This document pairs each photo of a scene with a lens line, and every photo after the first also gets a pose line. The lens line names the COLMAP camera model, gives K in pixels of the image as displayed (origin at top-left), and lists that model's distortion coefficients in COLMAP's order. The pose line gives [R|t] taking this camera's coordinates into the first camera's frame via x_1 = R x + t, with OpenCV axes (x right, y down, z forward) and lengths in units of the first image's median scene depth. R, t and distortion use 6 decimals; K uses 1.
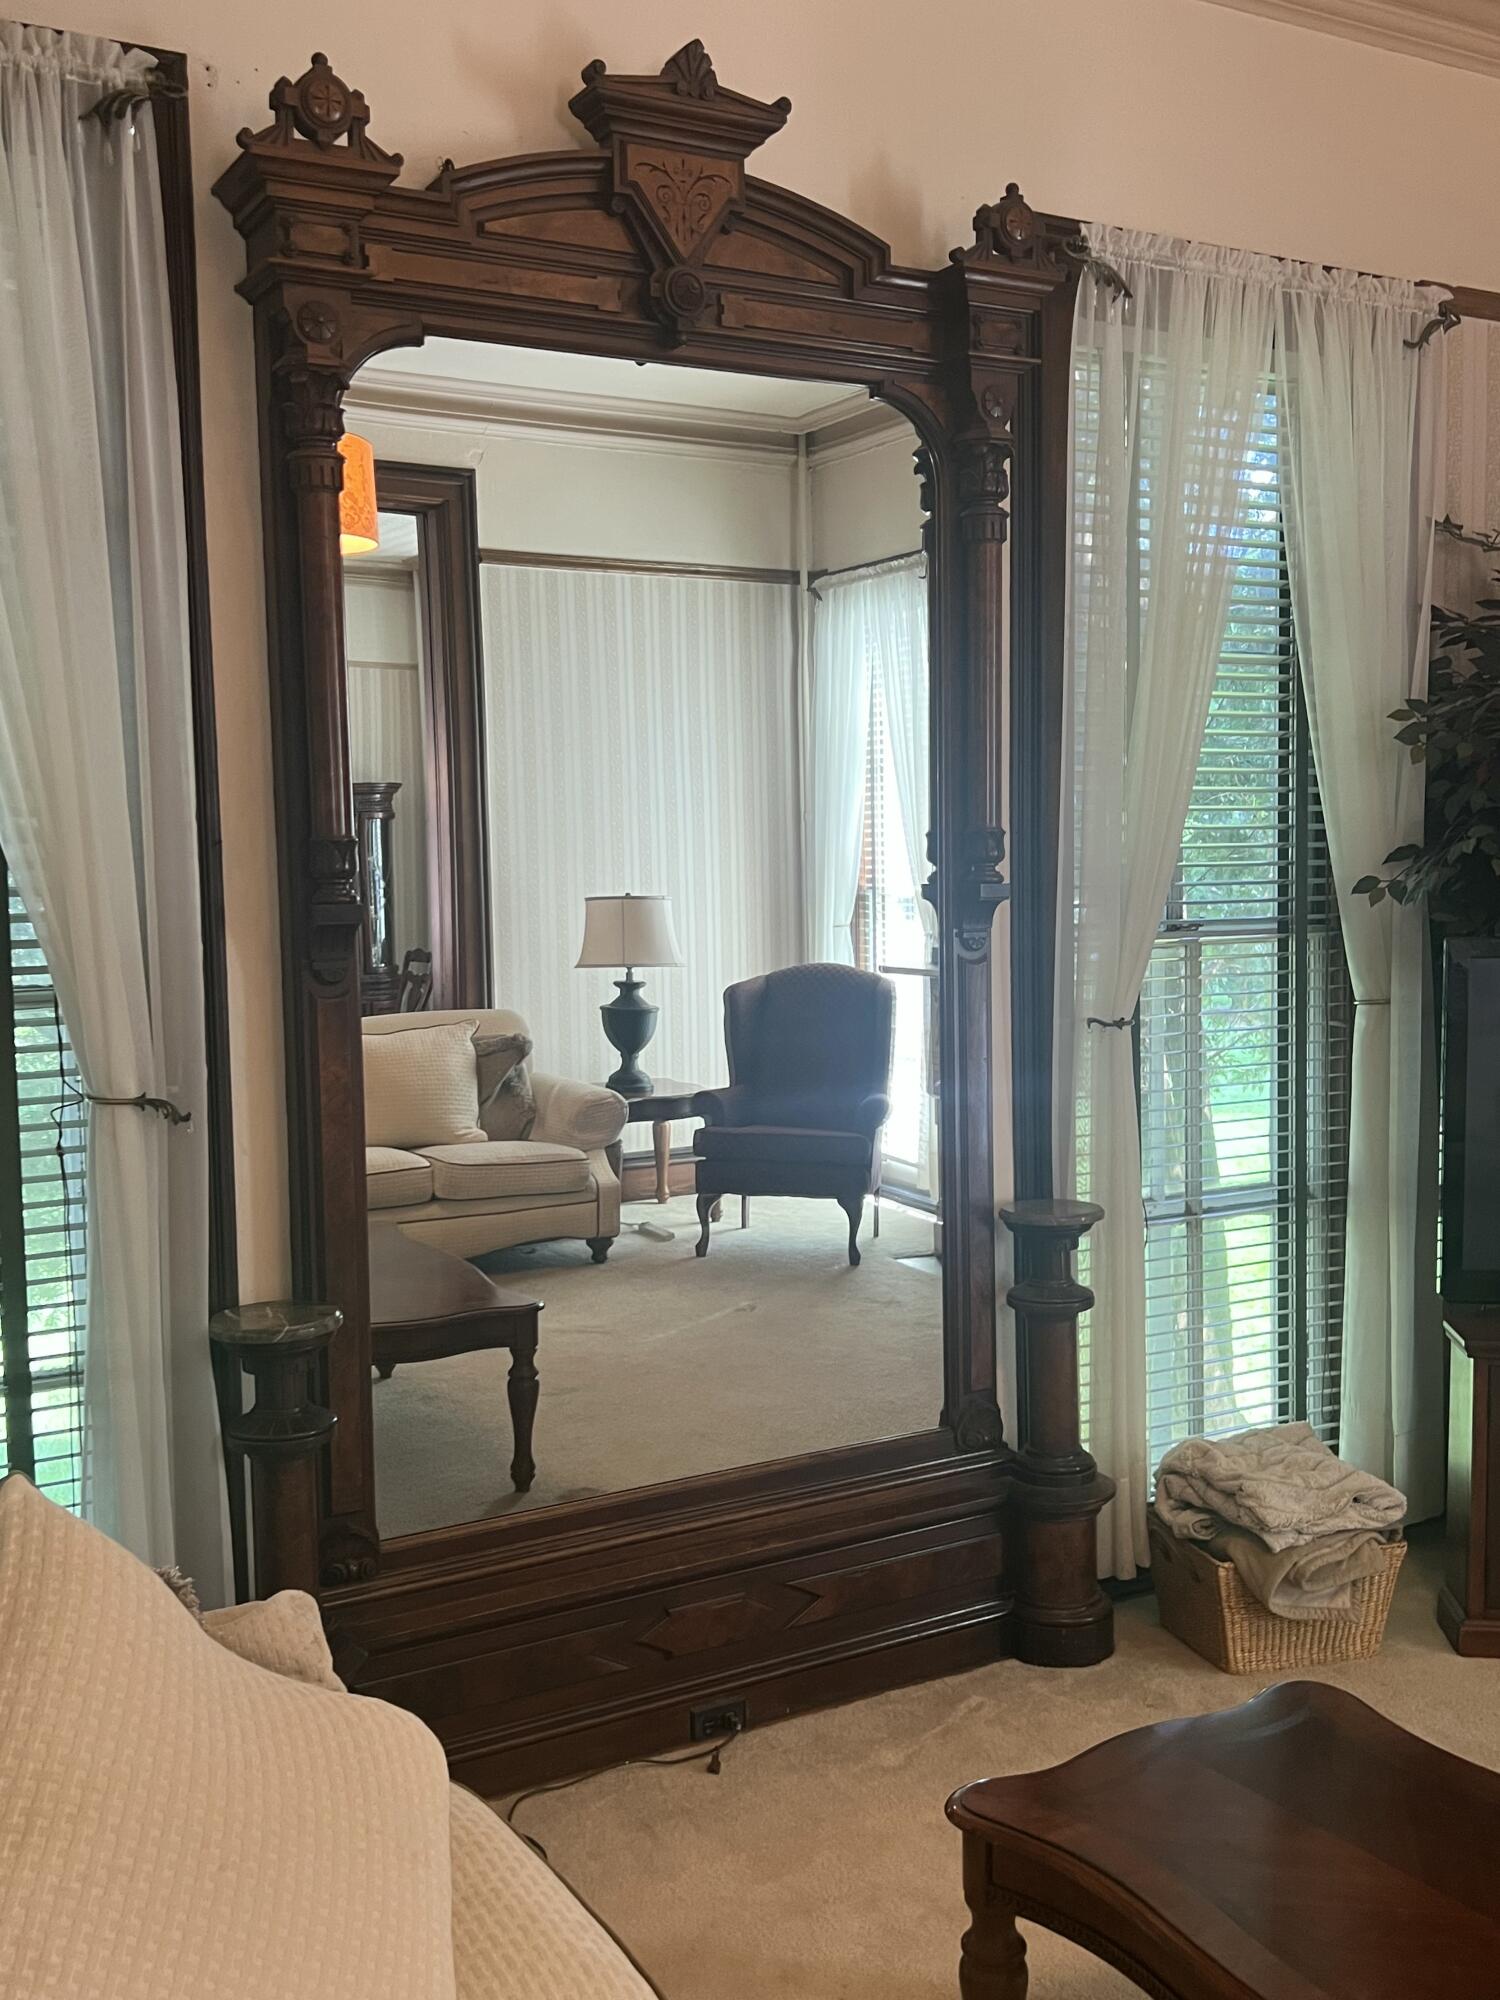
lens RADIAL K [[1963.8, 0, 750.0], [0, 1963.8, 1000.0], [0, 0, 1]] dist [0.106506, -0.223178]
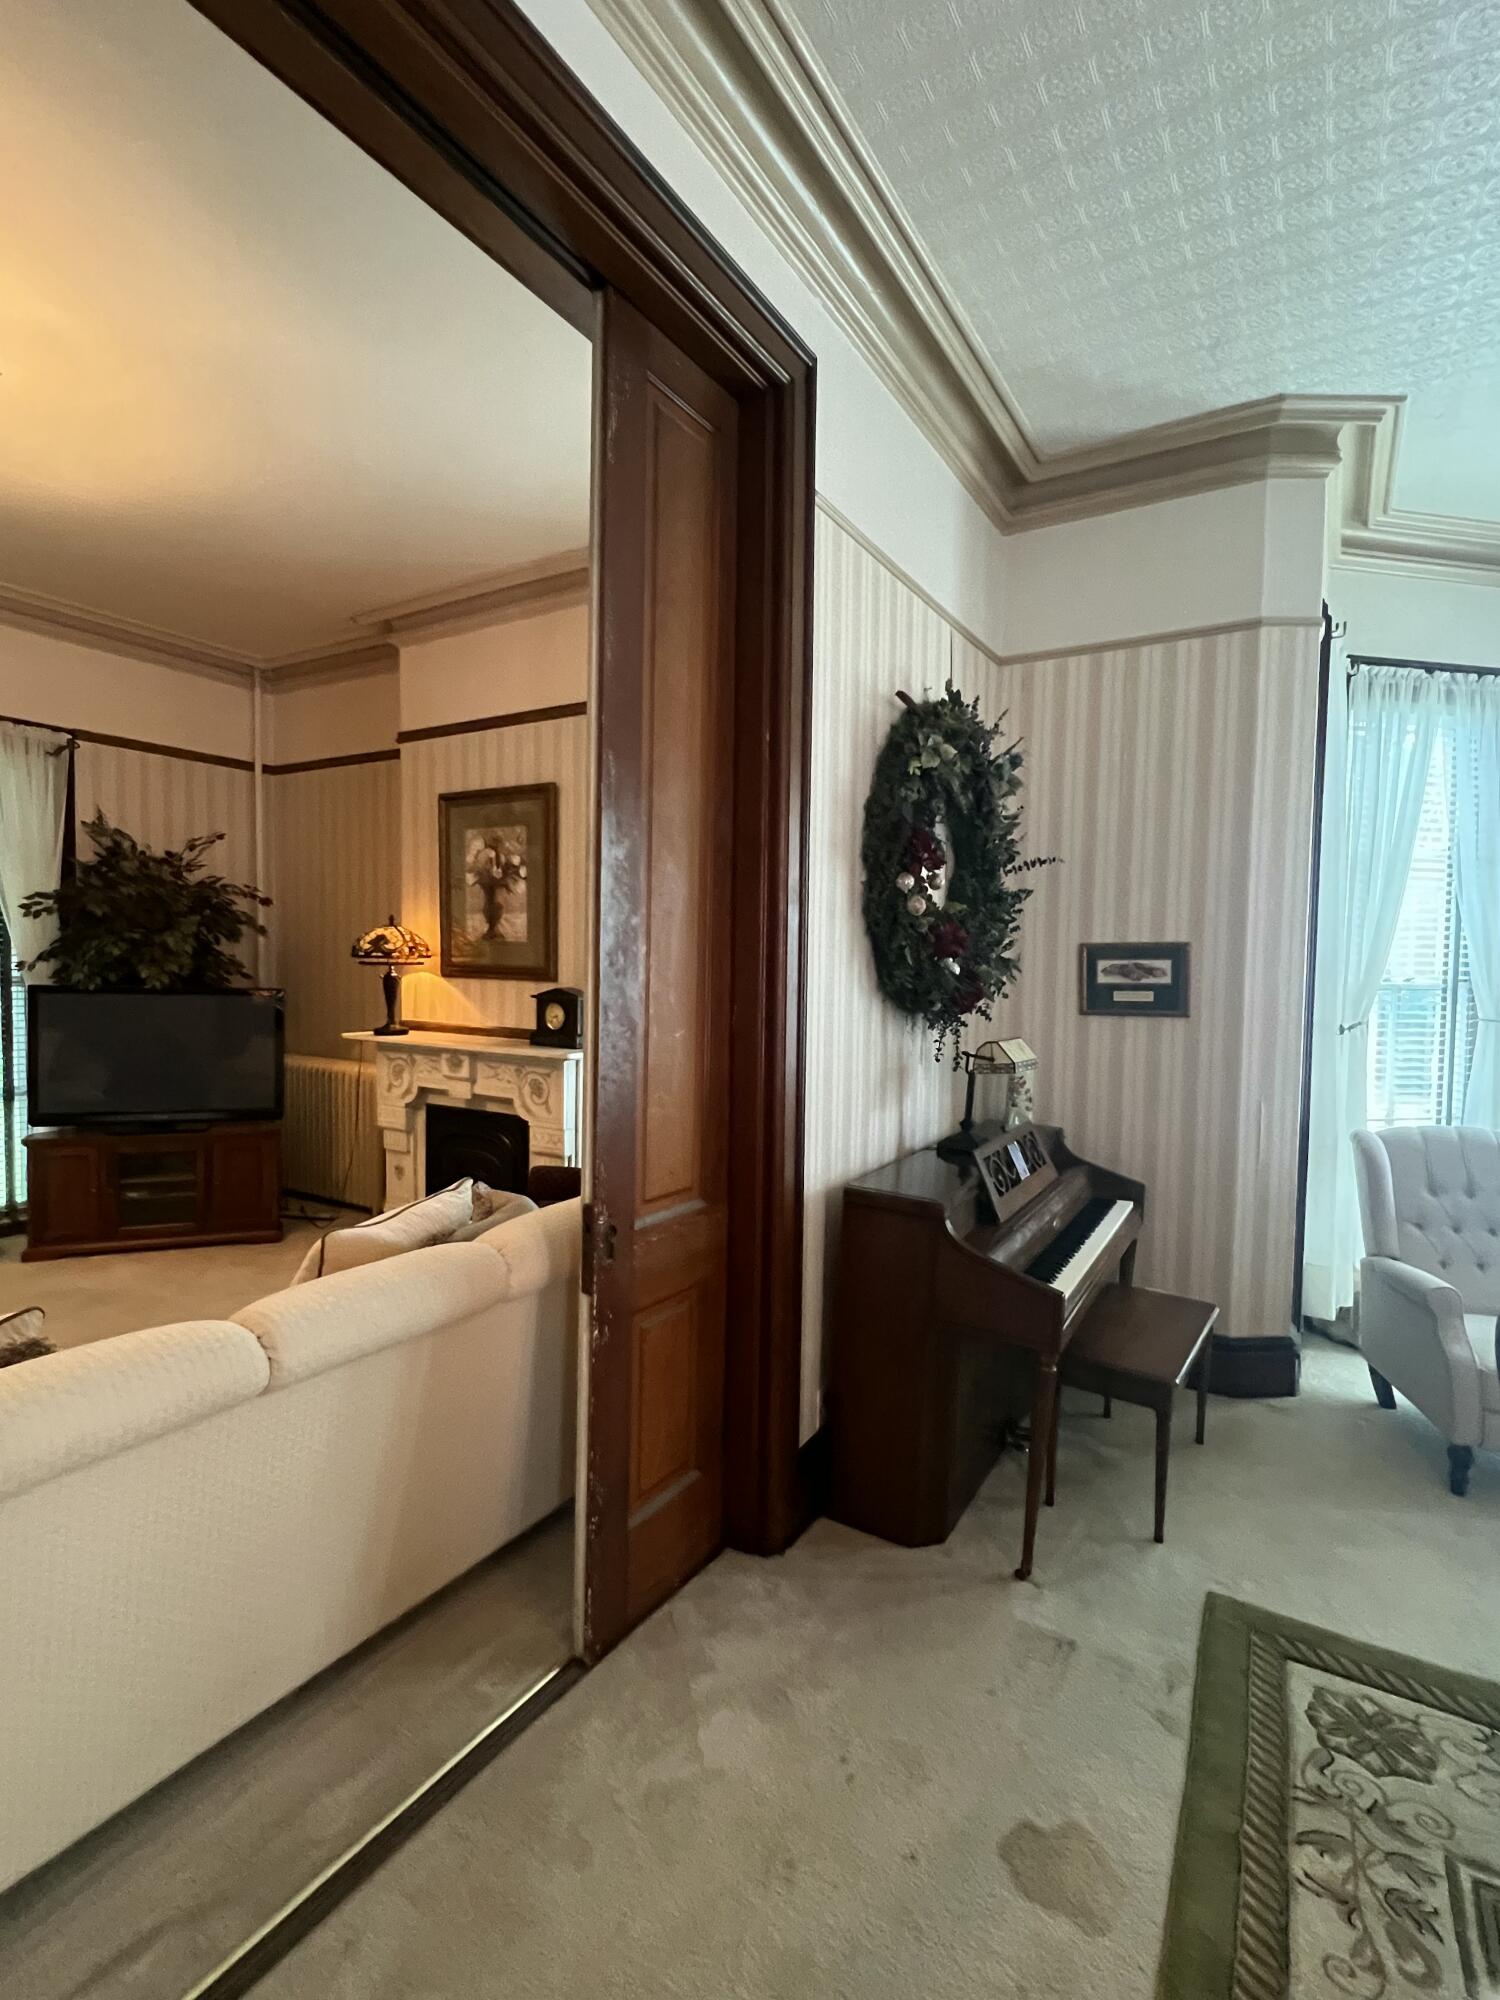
lens RADIAL K [[959.6, 0, 744.8], [0, 959.6, 1005.9], [0, 0, 1]] dist [-0.000344, 0.000648]
pose [[0.880392, 0.009977, 0.474141, 0.531458], [0.002739, 0.999655, -0.026121, 0.028431], [-0.474238, 0.024296, 0.880061, -0.495587]]
